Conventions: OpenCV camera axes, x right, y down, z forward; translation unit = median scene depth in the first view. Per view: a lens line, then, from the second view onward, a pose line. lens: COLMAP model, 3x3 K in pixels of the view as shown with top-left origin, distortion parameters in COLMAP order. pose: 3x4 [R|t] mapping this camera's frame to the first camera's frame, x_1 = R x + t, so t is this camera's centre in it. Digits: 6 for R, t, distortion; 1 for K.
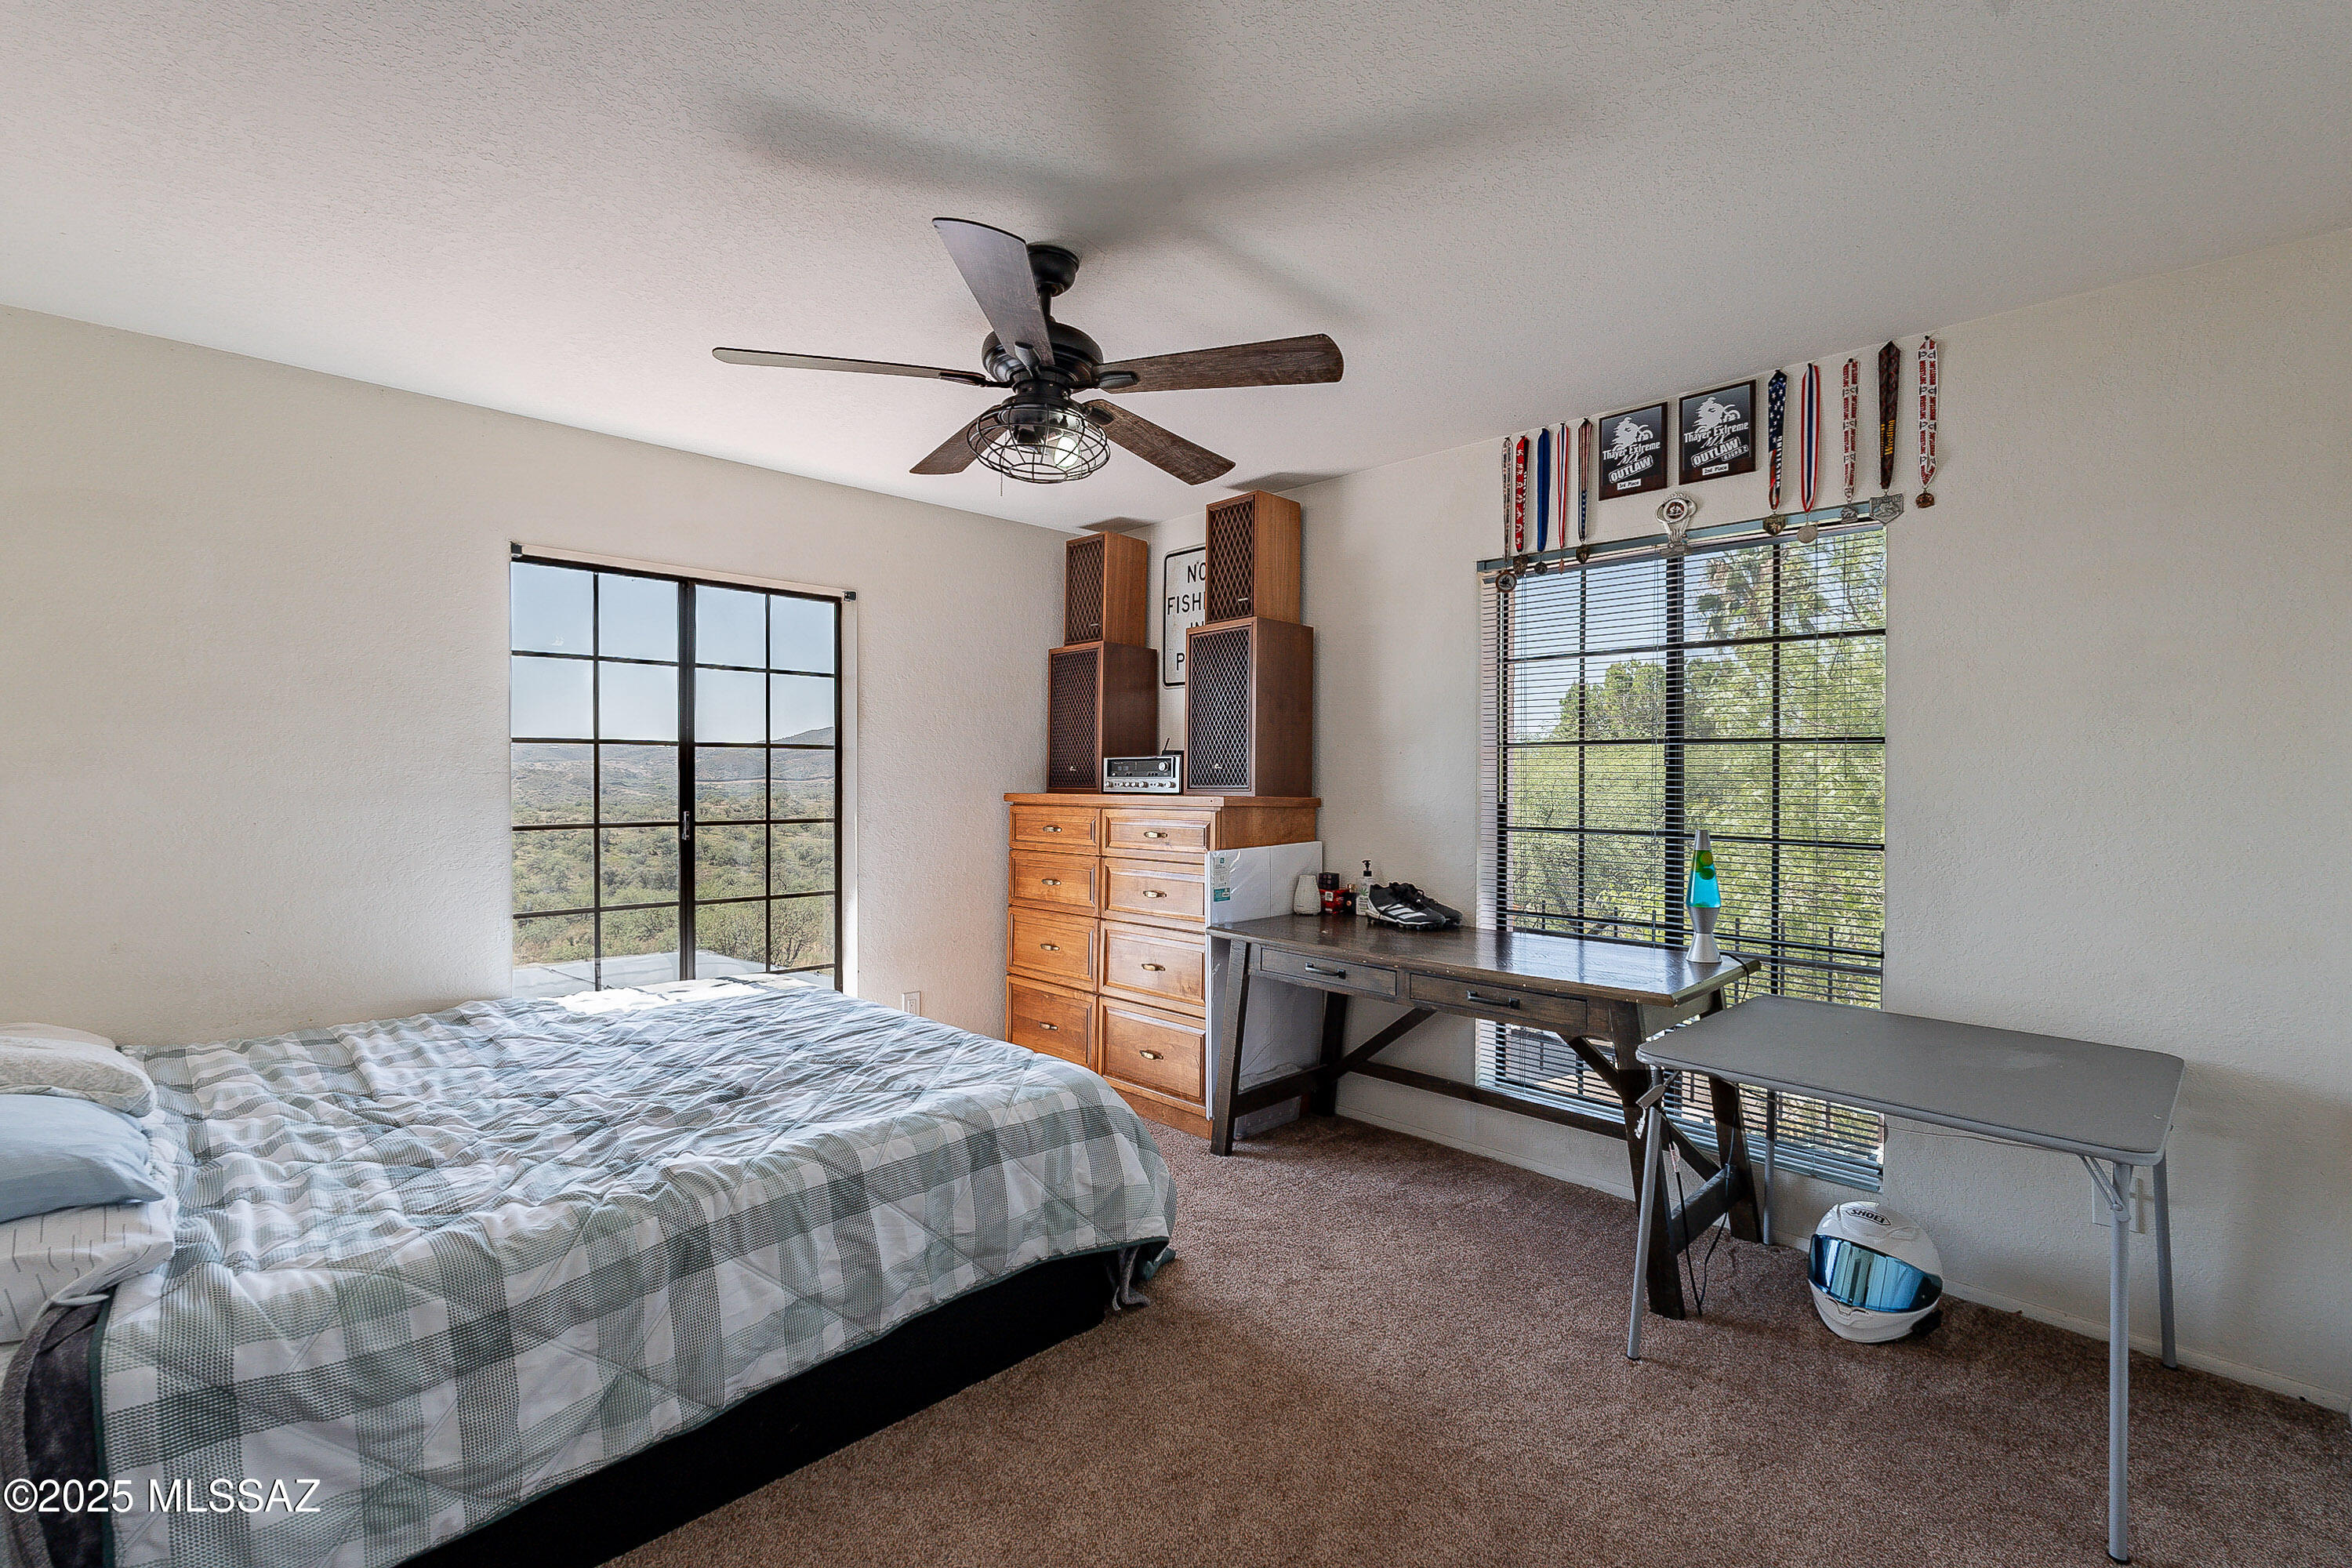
lens RADIAL K [[1050.7, 0, 1174.1], [0, 1050.7, 774.3], [0, 0, 1]] dist [-0.000384, 0.000570]
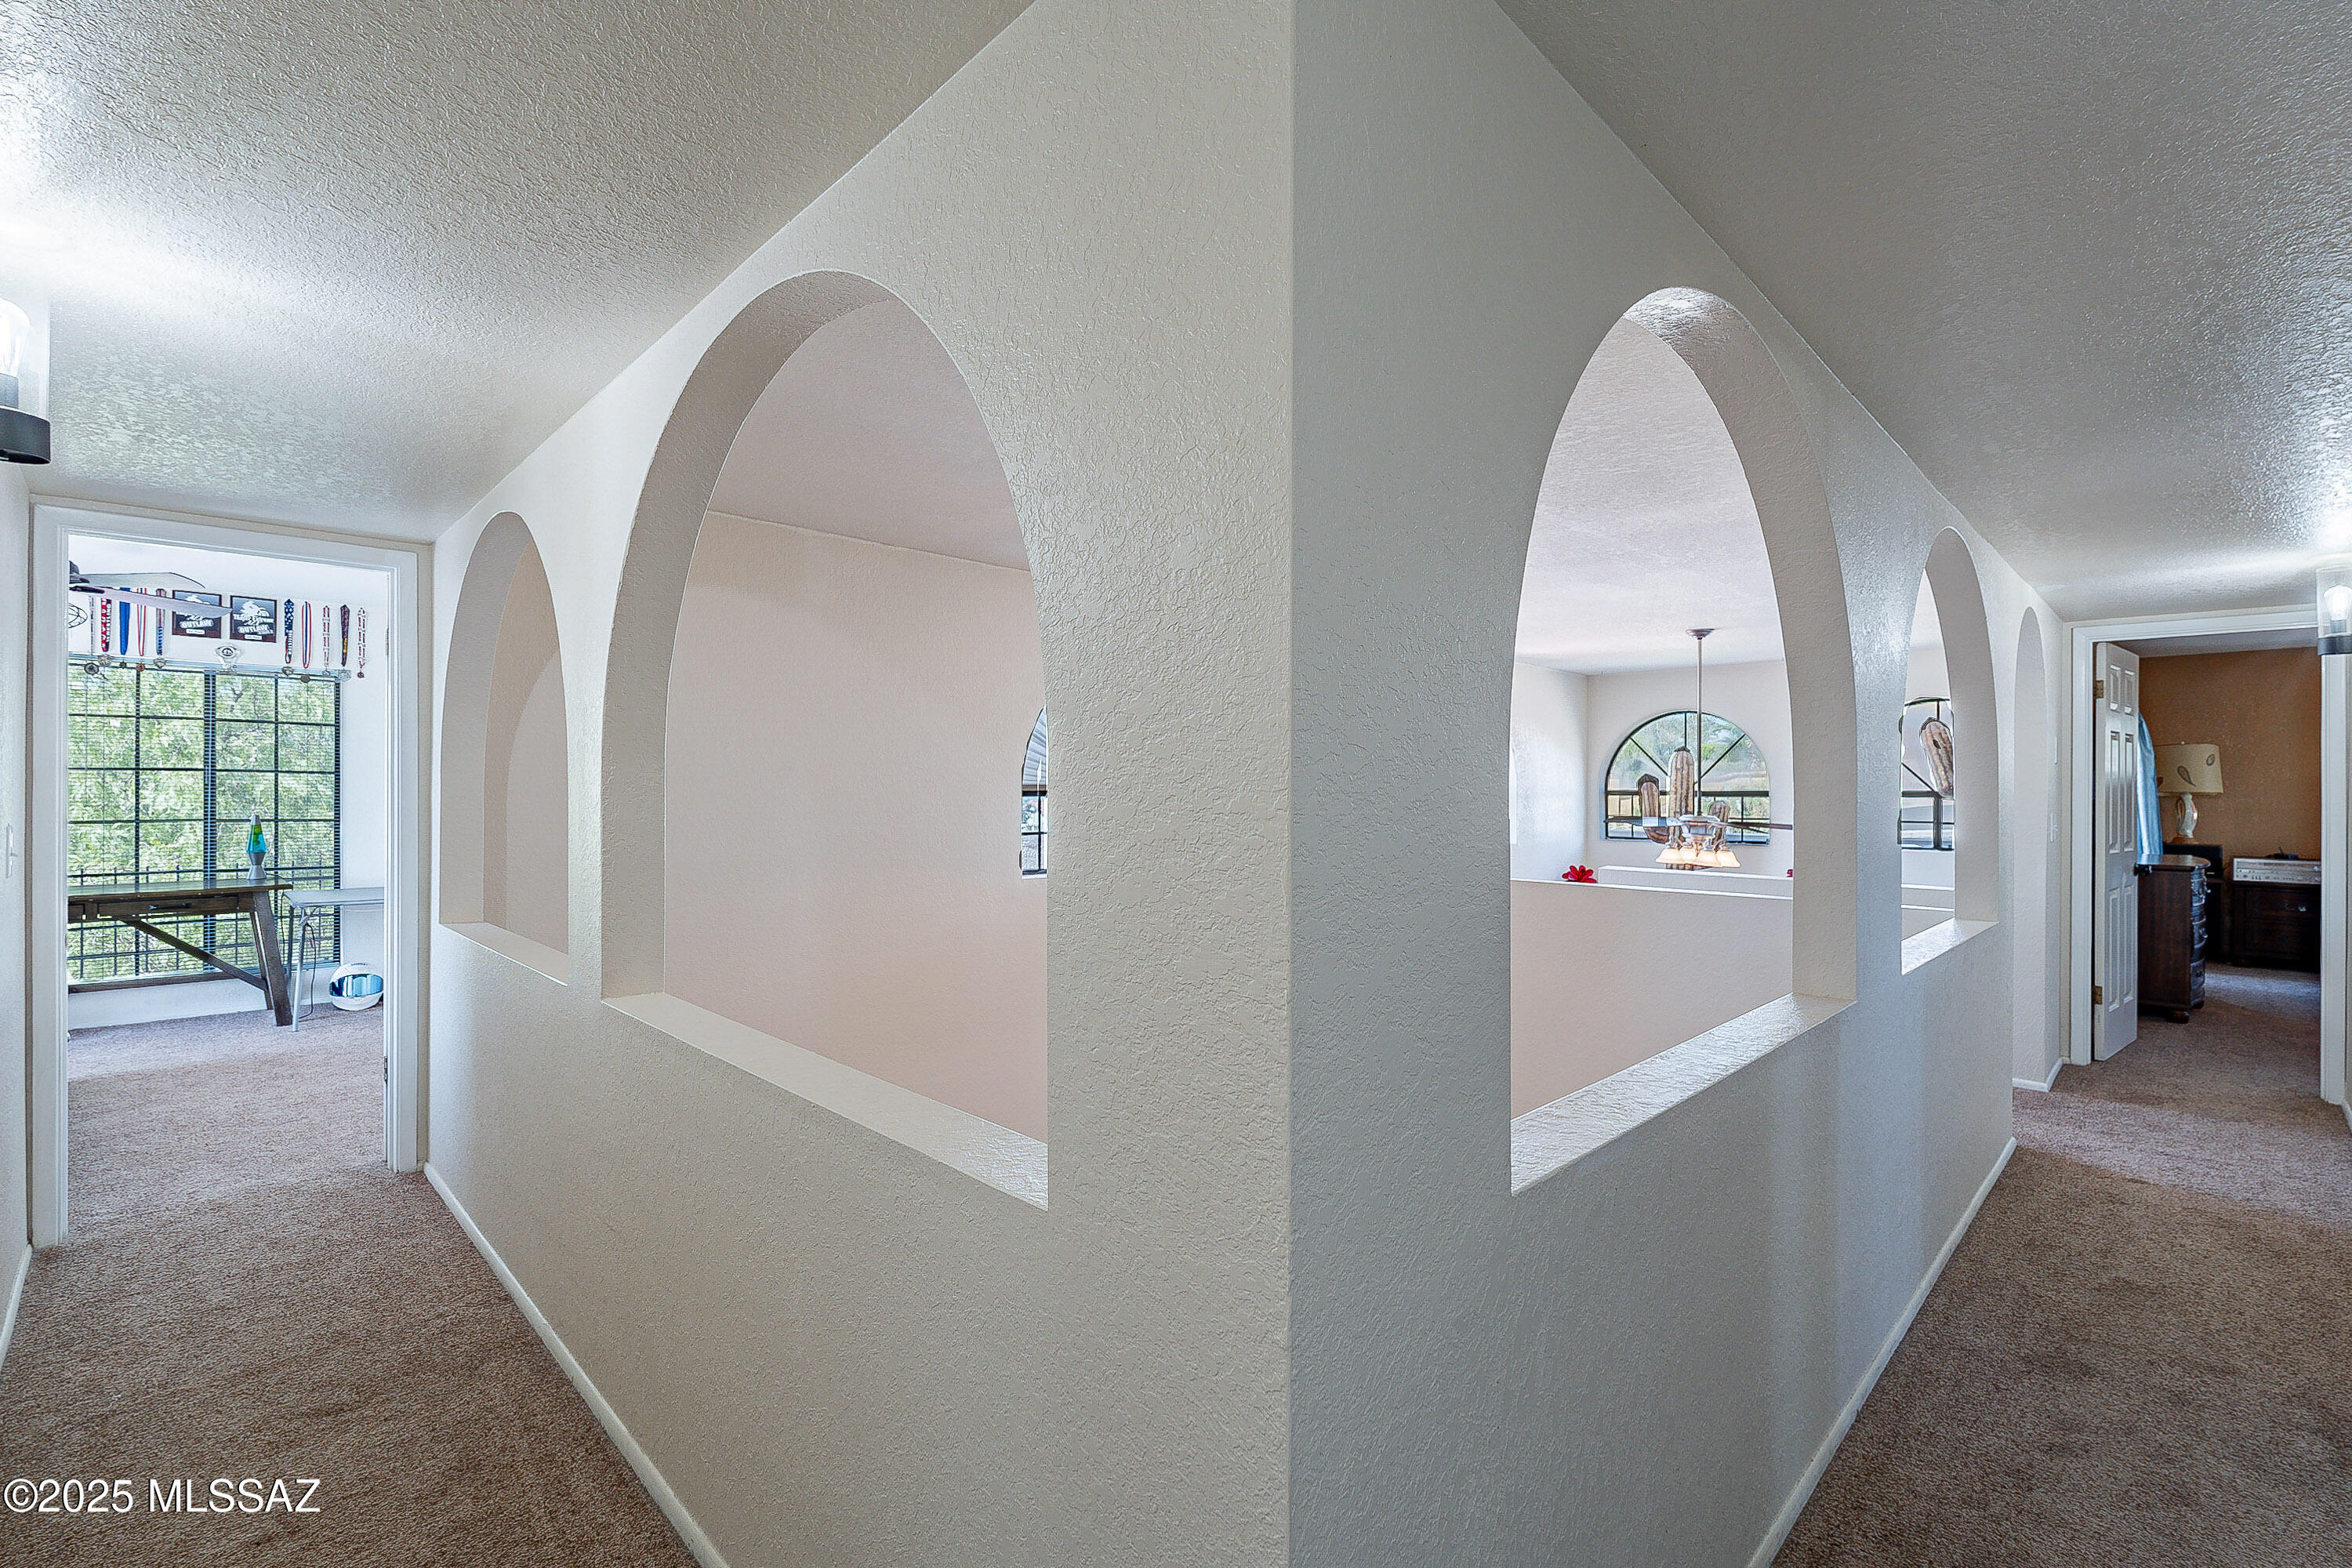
lens RADIAL K [[1050.7, 0, 1174.3], [0, 1050.7, 784.1], [0, 0, 1]] dist [-0.000384, 0.000570]
pose [[-0.011814, 0.003766, 0.999923, -1.550058], [-0.001844, 0.999991, -0.003788, -0.002914], [-0.999929, -0.001888, -0.011807, -0.761067]]
